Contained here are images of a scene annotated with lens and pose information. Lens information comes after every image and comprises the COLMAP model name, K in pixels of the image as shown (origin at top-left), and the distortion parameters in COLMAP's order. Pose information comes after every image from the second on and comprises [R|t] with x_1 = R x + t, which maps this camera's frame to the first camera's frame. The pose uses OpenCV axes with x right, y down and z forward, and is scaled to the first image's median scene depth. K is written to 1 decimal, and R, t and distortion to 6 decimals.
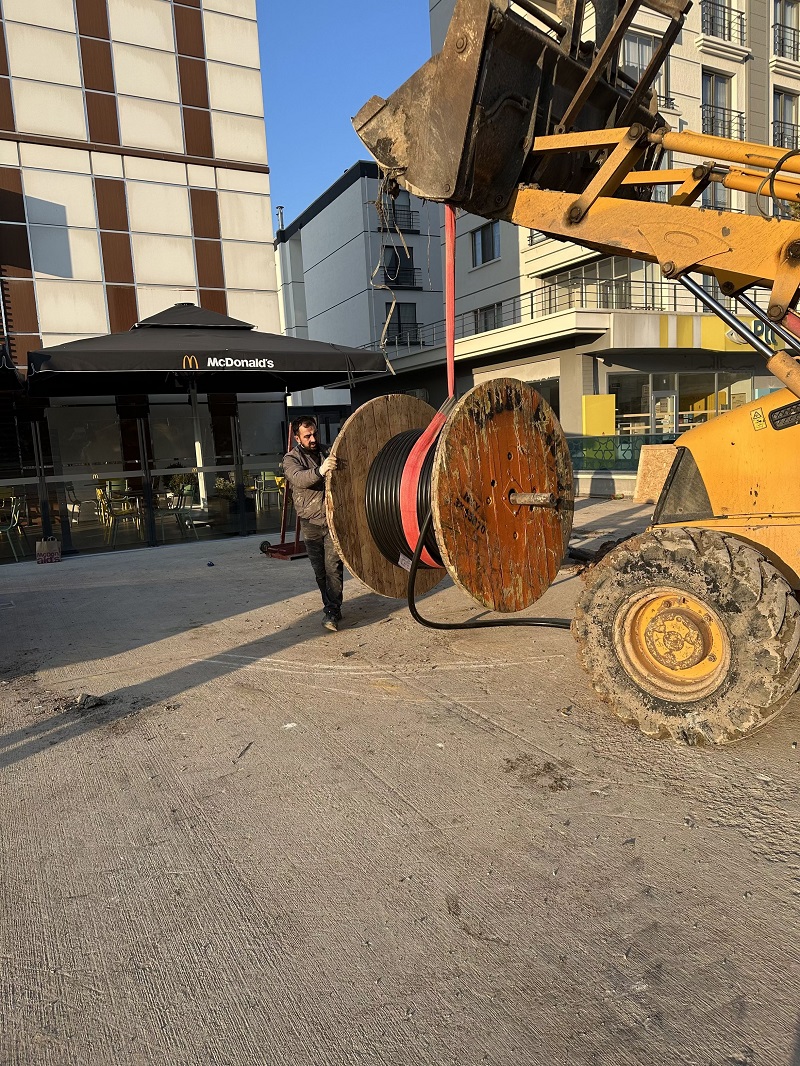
lens RADIAL K [[771.3, 0, 402.1], [0, 771.3, 536.3], [0, 0, 1]] dist [-0.000506, -0.001766]
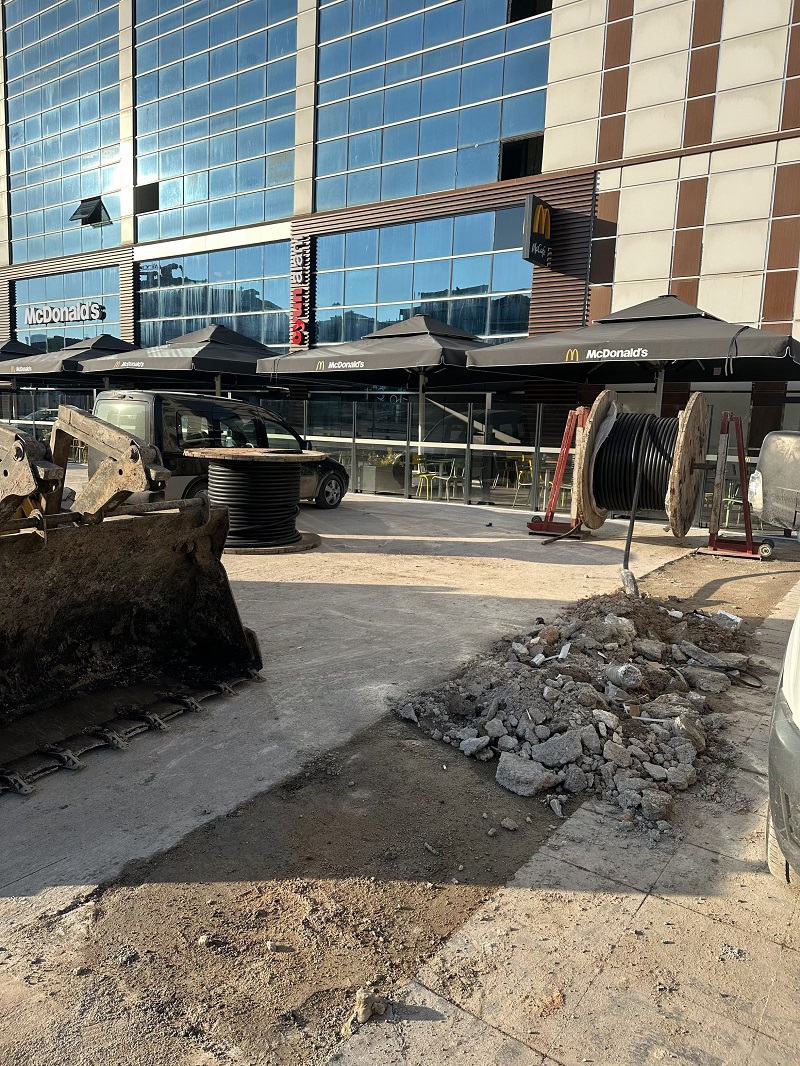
lens RADIAL K [[720.8, 0, 401.1], [0, 720.8, 533.0], [0, 0, 1]] dist [-0.007987, -0.003372]
pose [[0.488315, 0.171970, -0.855555, 0.467690], [-0.146928, 0.982597, 0.113645, -0.048731], [0.860209, 0.070210, 0.505084, 0.247119]]
